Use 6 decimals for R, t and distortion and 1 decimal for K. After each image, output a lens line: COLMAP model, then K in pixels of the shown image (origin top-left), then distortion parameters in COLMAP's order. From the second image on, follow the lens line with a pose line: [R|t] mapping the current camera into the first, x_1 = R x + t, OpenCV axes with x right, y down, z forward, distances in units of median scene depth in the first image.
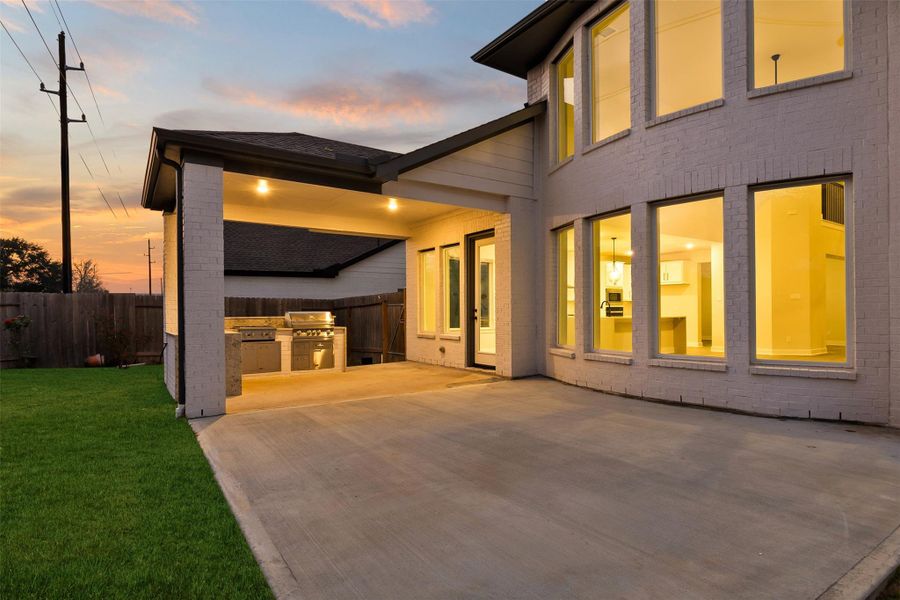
lens RADIAL K [[406.6, 0, 449.6], [0, 406.6, 305.1], [0, 0, 1]] dist [-0.002579, -0.000224]
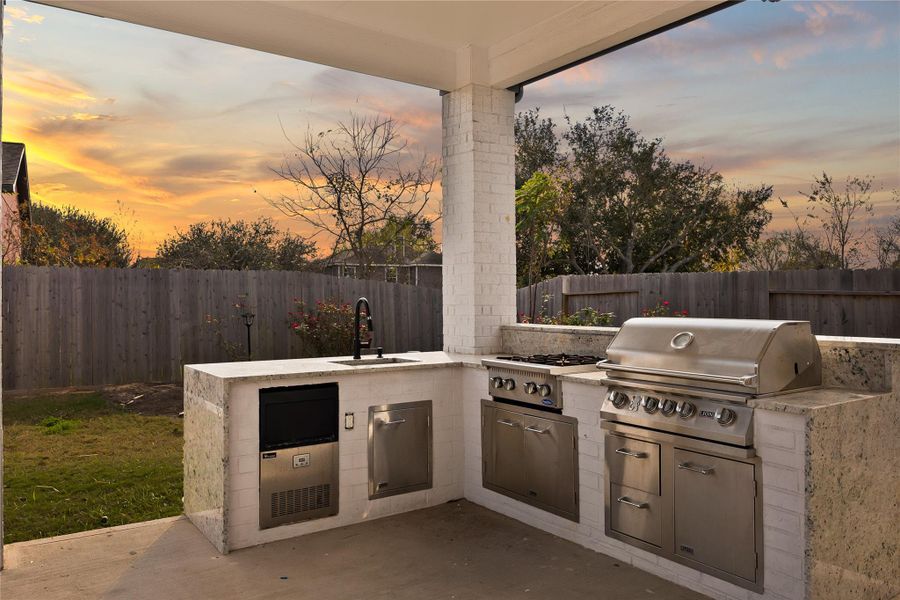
lens RADIAL K [[678.8, 0, 450.0], [0, 678.8, 300.0], [0, 0, 1]] dist [-0.010523, -0.003554]
pose [[0.052020, 0.009432, -0.998602, 0.052415], [0.011447, 0.999884, 0.010040, -0.000622], [0.998580, -0.011953, 0.051906, 0.831906]]
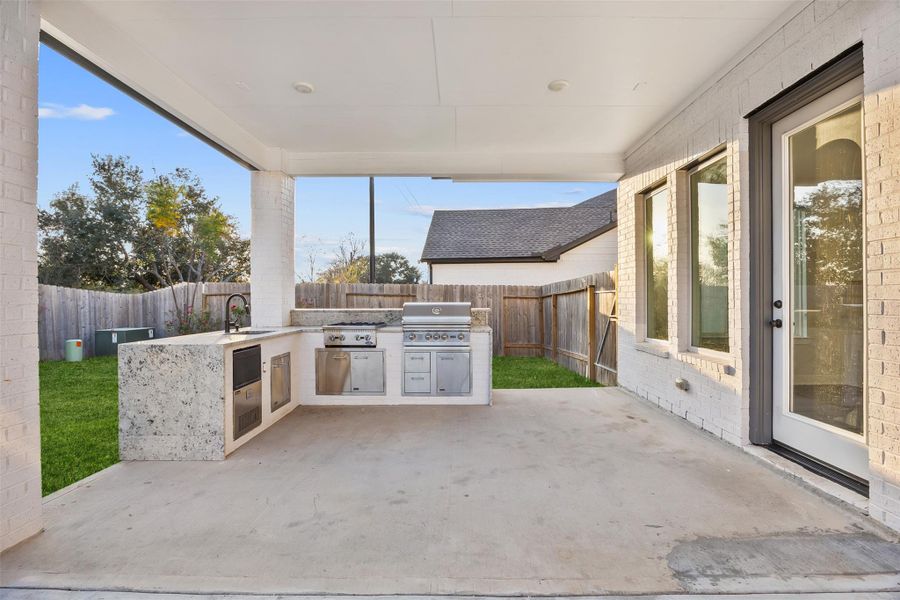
lens RADIAL K [[407.6, 0, 450.0], [0, 407.6, 300.0], [0, 0, 1]] dist [0.001185, 0.000136]
pose [[0.840325, 0.006990, -0.542037, 0.012826], [0.001780, 0.999876, 0.015653, 0.003290], [0.542080, -0.014118, 0.840209, 0.489819]]
